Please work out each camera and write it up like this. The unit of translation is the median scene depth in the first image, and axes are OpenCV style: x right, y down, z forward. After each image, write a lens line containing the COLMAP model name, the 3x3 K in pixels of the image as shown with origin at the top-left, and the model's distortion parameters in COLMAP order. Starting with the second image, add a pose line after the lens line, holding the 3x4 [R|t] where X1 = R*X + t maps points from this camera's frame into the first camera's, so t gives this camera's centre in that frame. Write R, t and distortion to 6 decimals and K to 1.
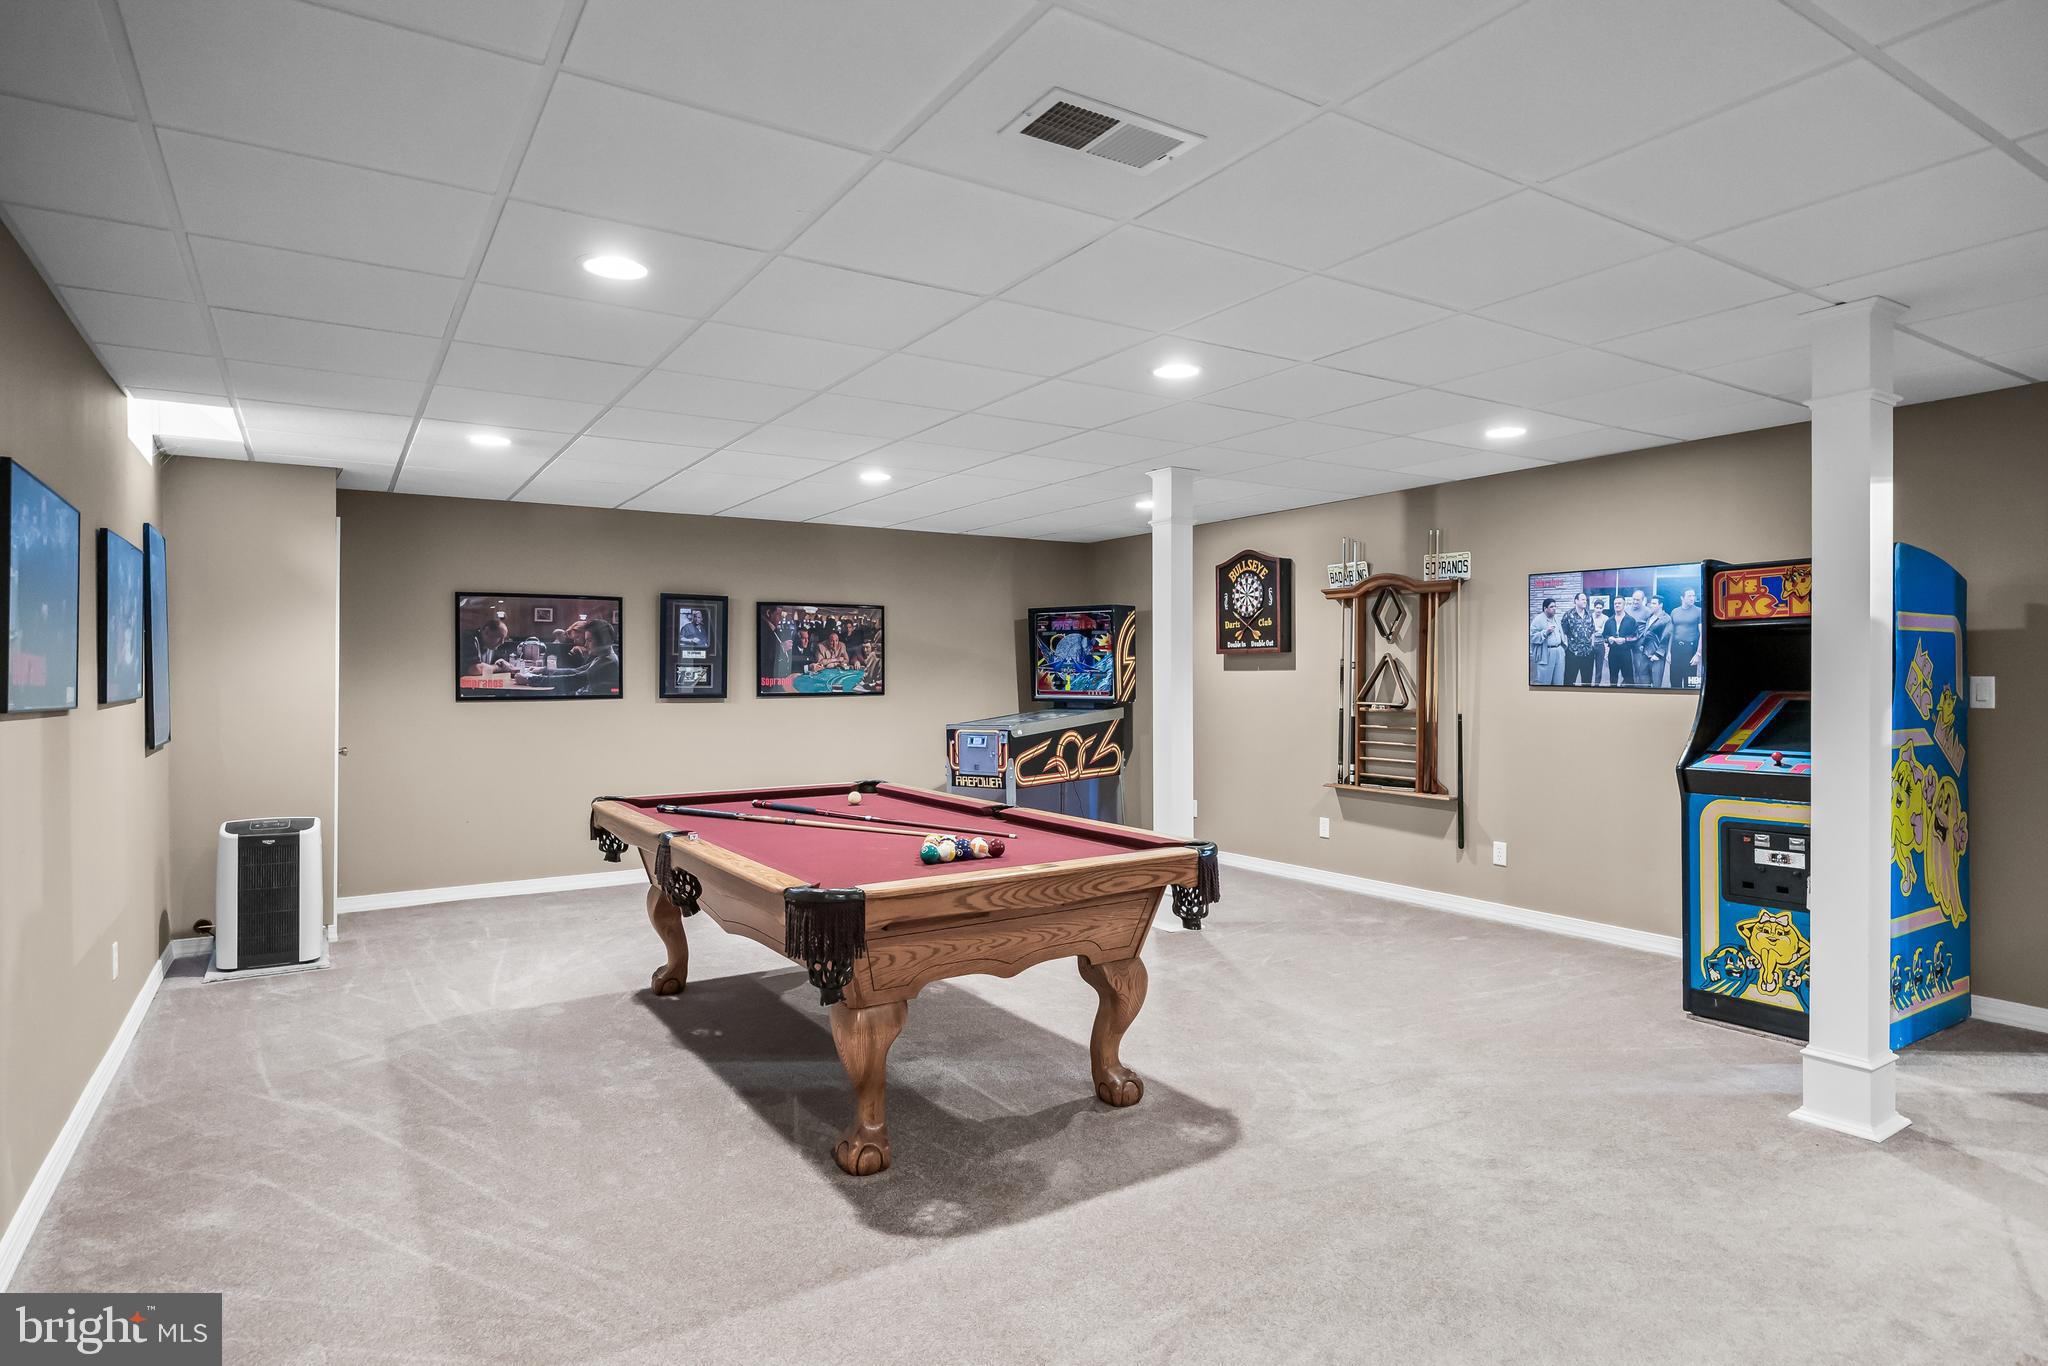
lens RADIAL K [[1126.0, 0, 1027.3], [0, 1126.0, 684.4], [0, 0, 1]] dist [-0.004154, -0.001865]
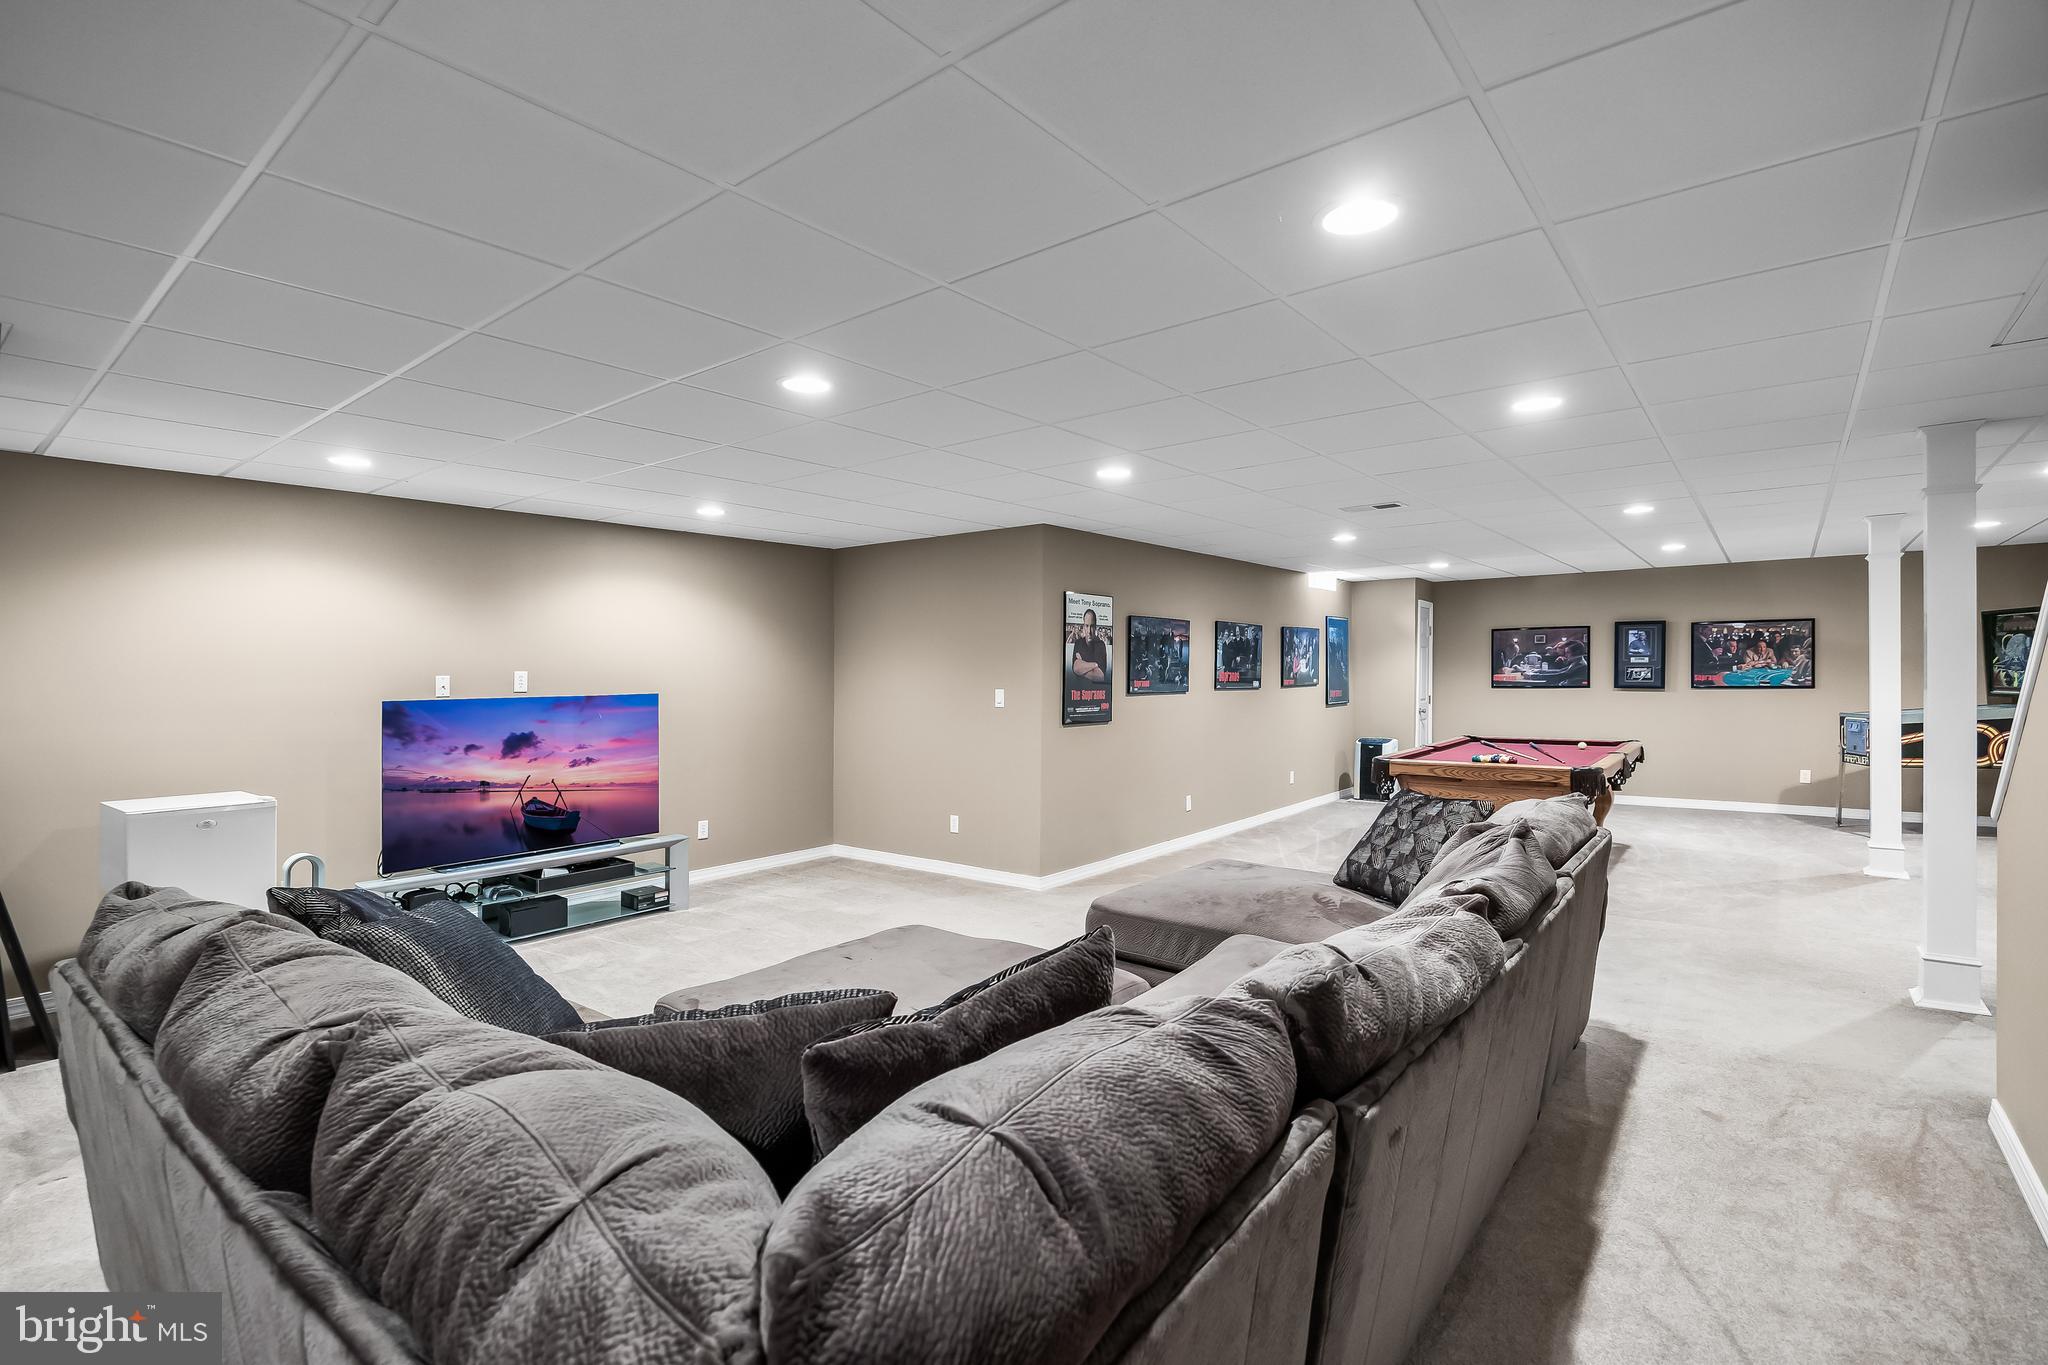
lens RADIAL K [[952.4, 0, 1025.3], [0, 952.4, 676.6], [0, 0, 1]] dist [-0.013975, 0.001228]
pose [[0.316621, 0.003915, -0.948544, 0.672943], [0.000949, 0.999990, 0.004444, -0.010430], [0.948552, -0.002307, 0.316614, -0.208897]]
